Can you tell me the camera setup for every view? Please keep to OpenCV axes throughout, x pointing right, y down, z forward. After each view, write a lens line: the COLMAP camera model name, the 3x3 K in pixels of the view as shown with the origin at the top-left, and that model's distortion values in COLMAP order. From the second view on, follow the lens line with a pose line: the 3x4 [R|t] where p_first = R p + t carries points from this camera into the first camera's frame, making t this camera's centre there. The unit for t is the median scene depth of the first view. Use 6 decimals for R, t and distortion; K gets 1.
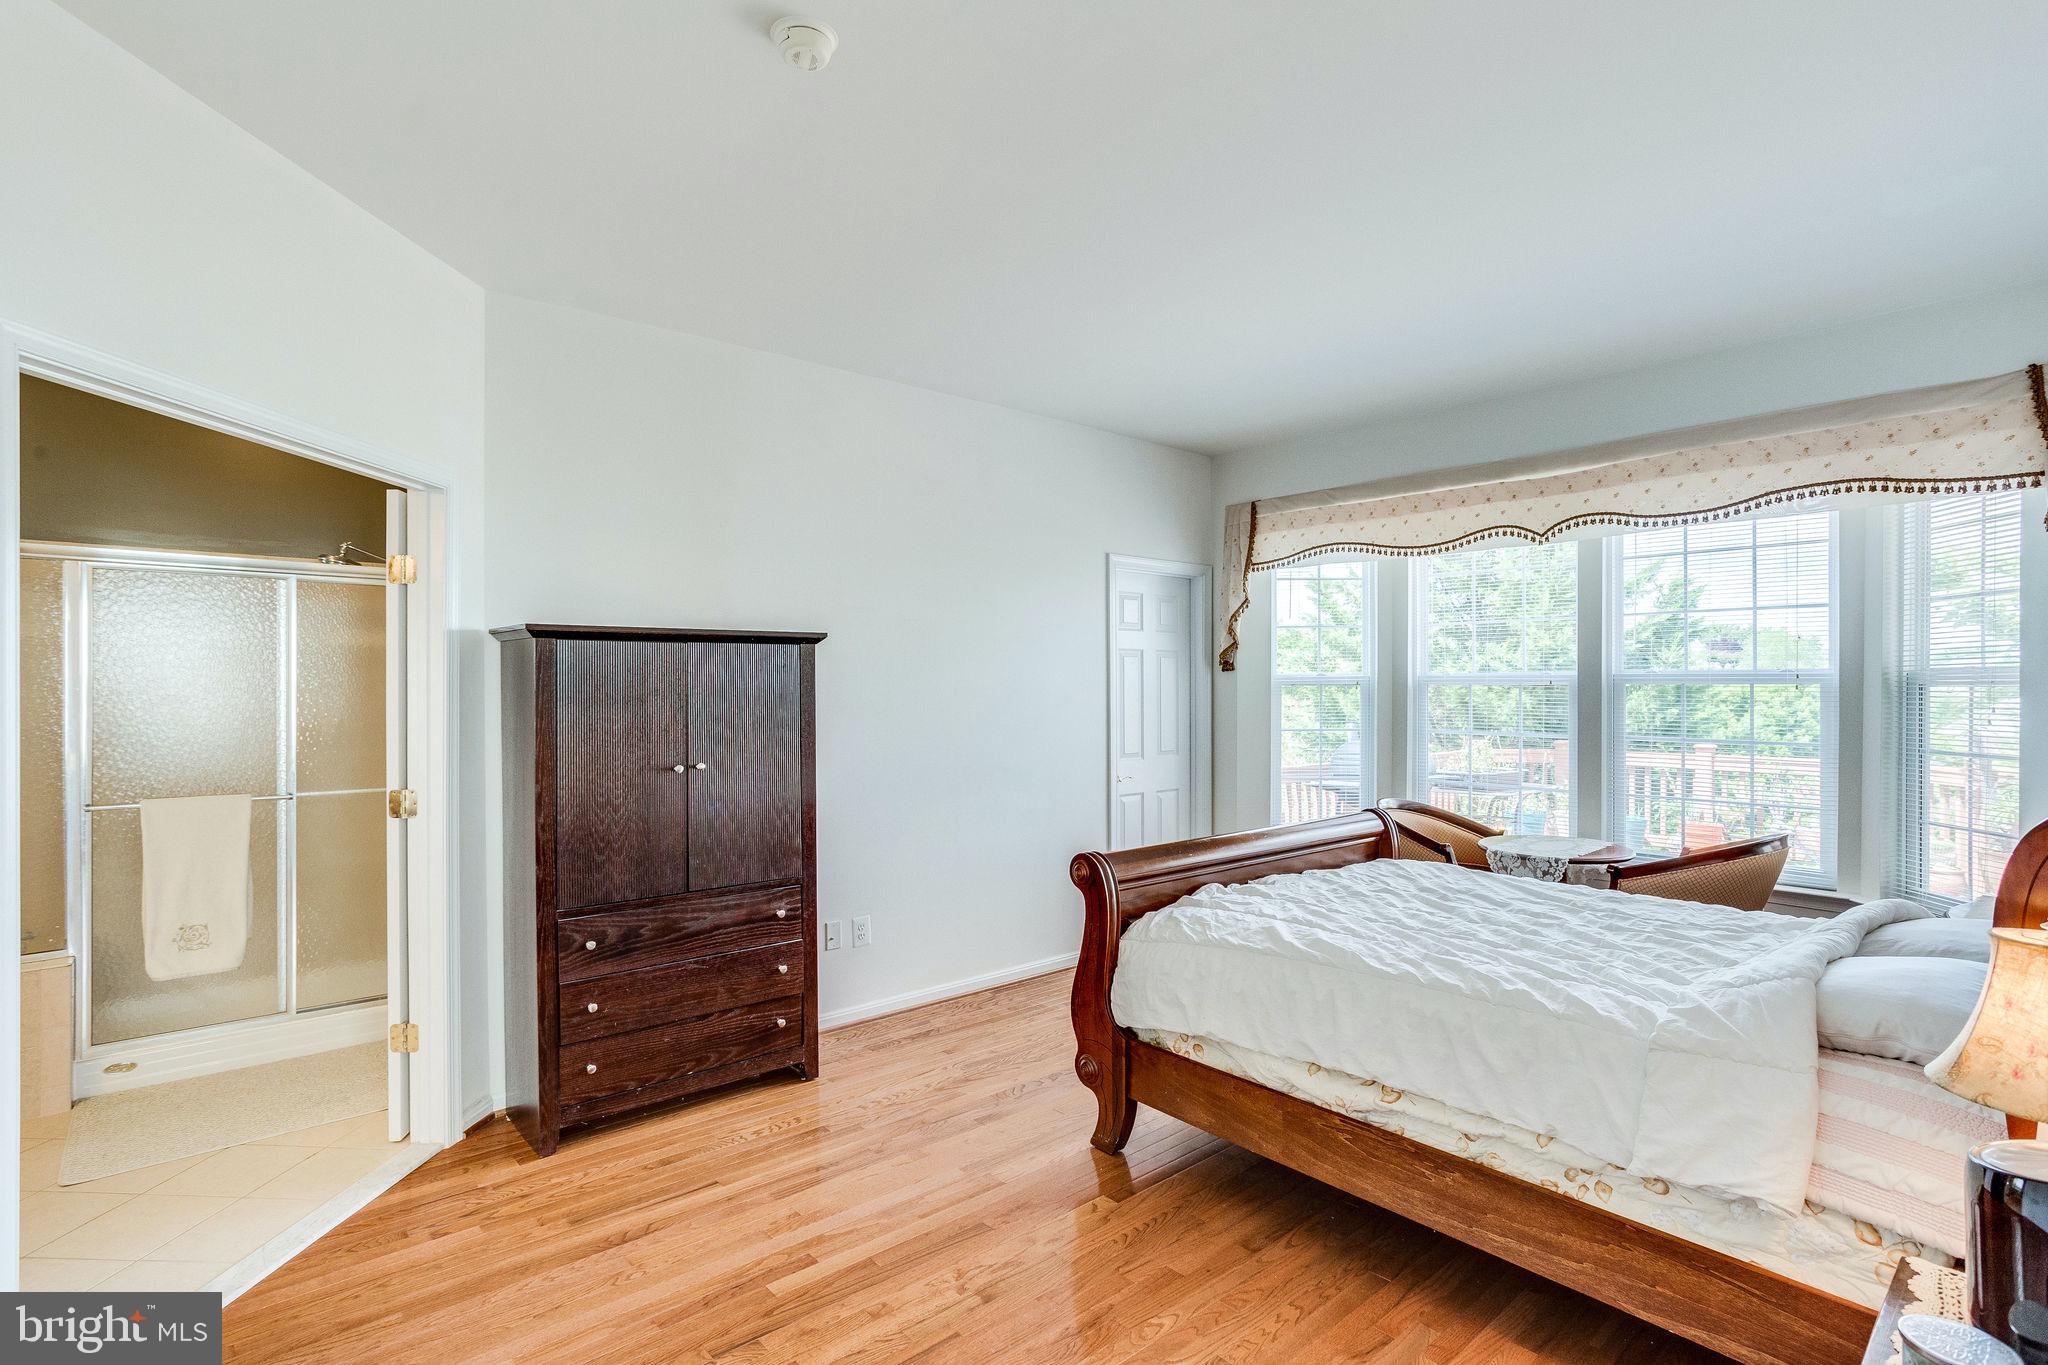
lens RADIAL K [[991.4, 0, 1024.0], [0, 991.4, 682.5], [0, 0, 1]] dist [0.015441, -0.000261]
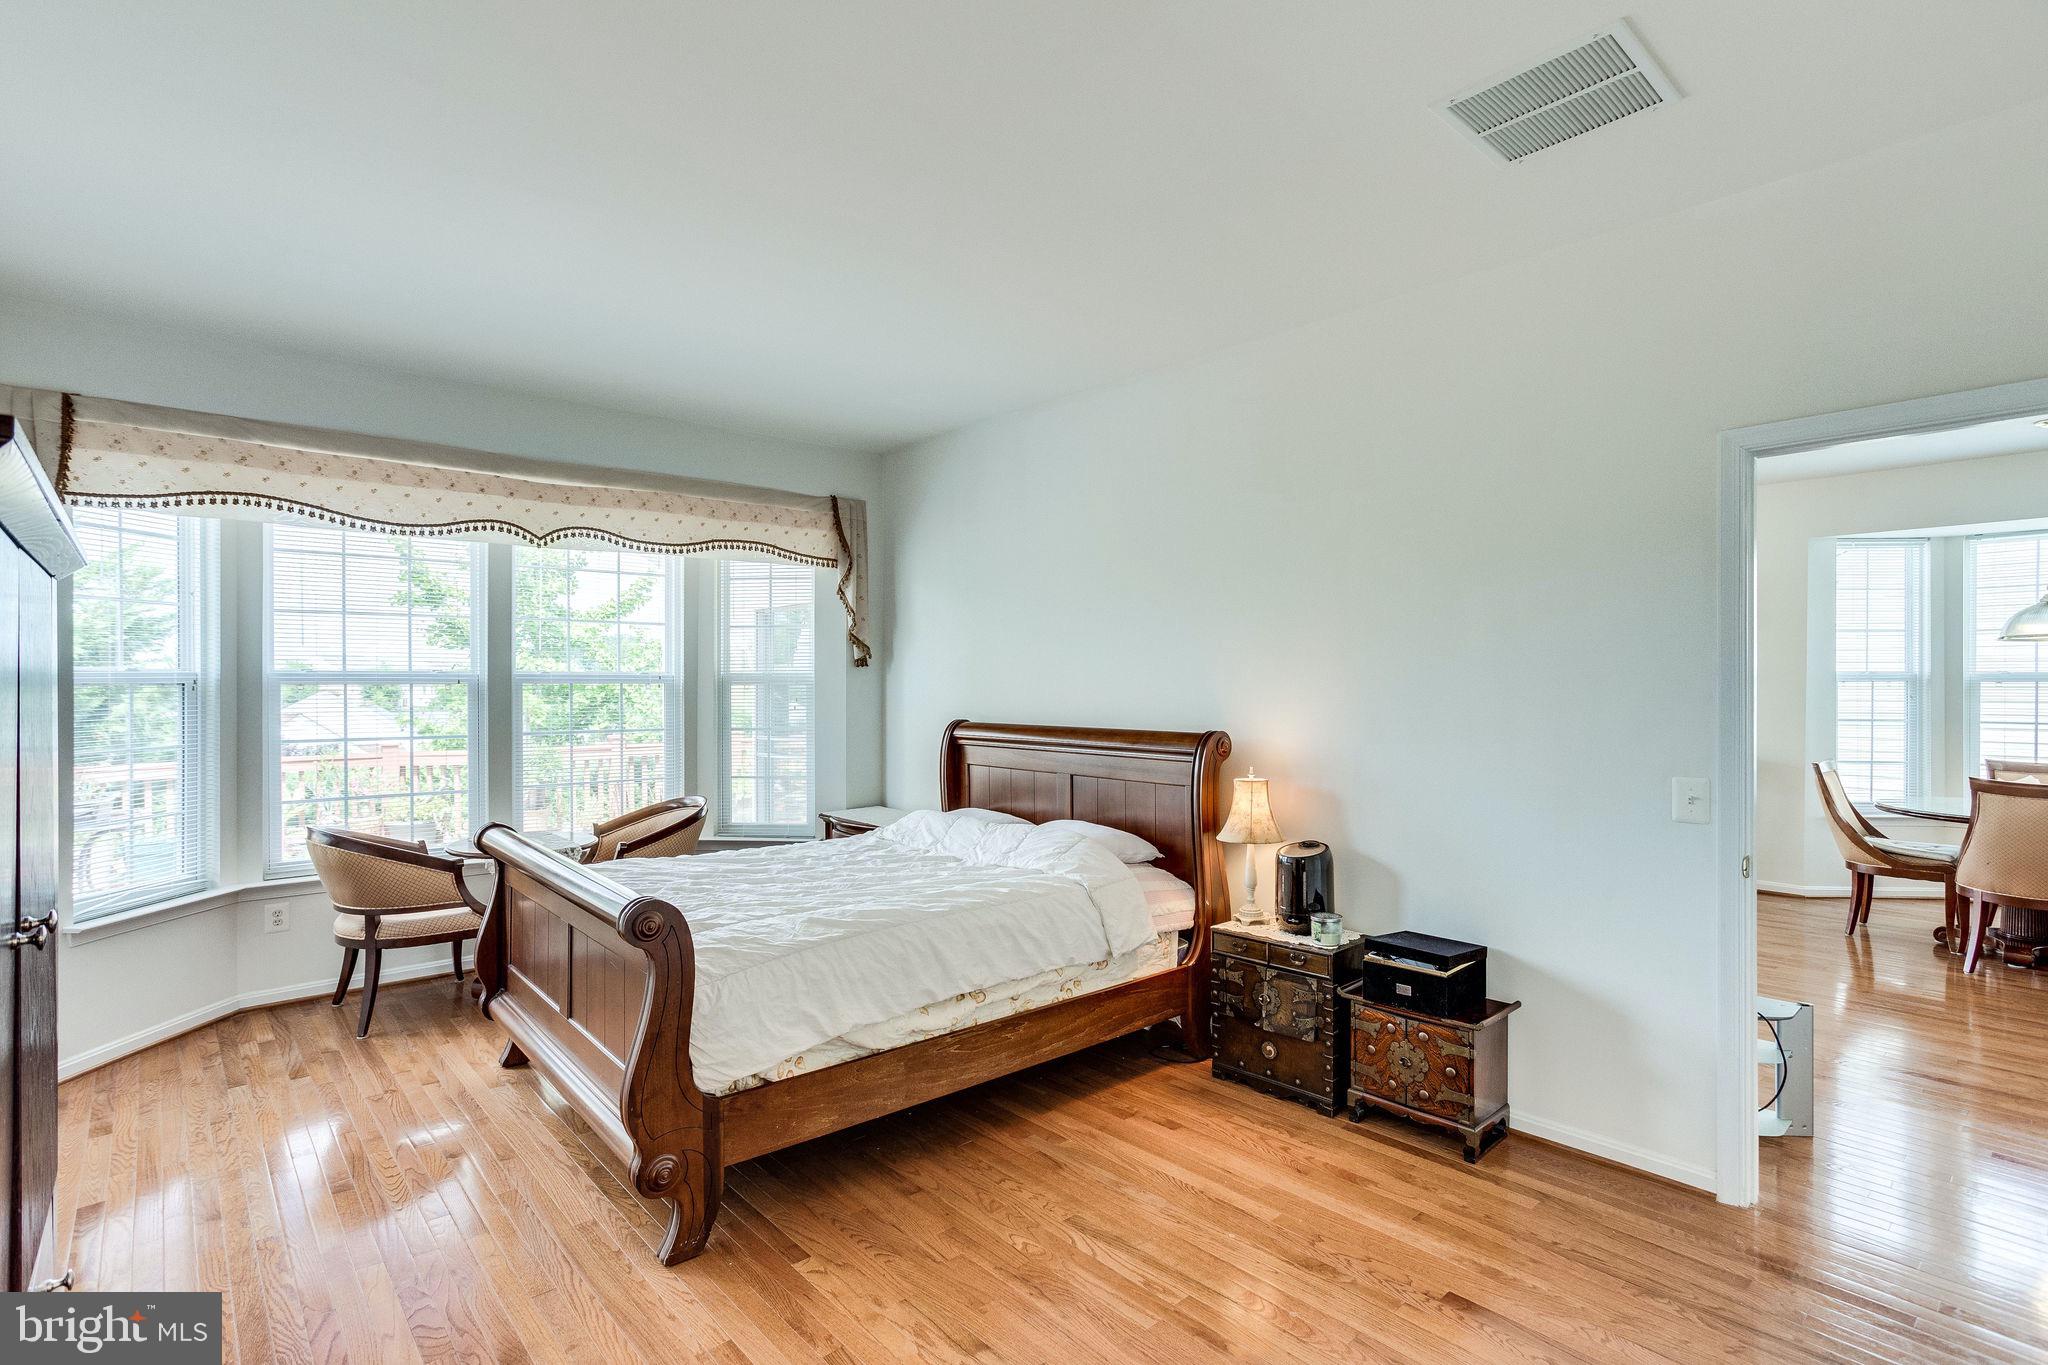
lens RADIAL K [[986.6, 0, 1021.4], [0, 986.6, 687.0], [0, 0, 1]] dist [-0.040776, 0.025731]
pose [[0.010341, 0.002822, 0.999943, -0.541567], [0.002000, 0.999994, -0.002842, 0.010059], [-0.999945, 0.002030, 0.010336, 0.555518]]
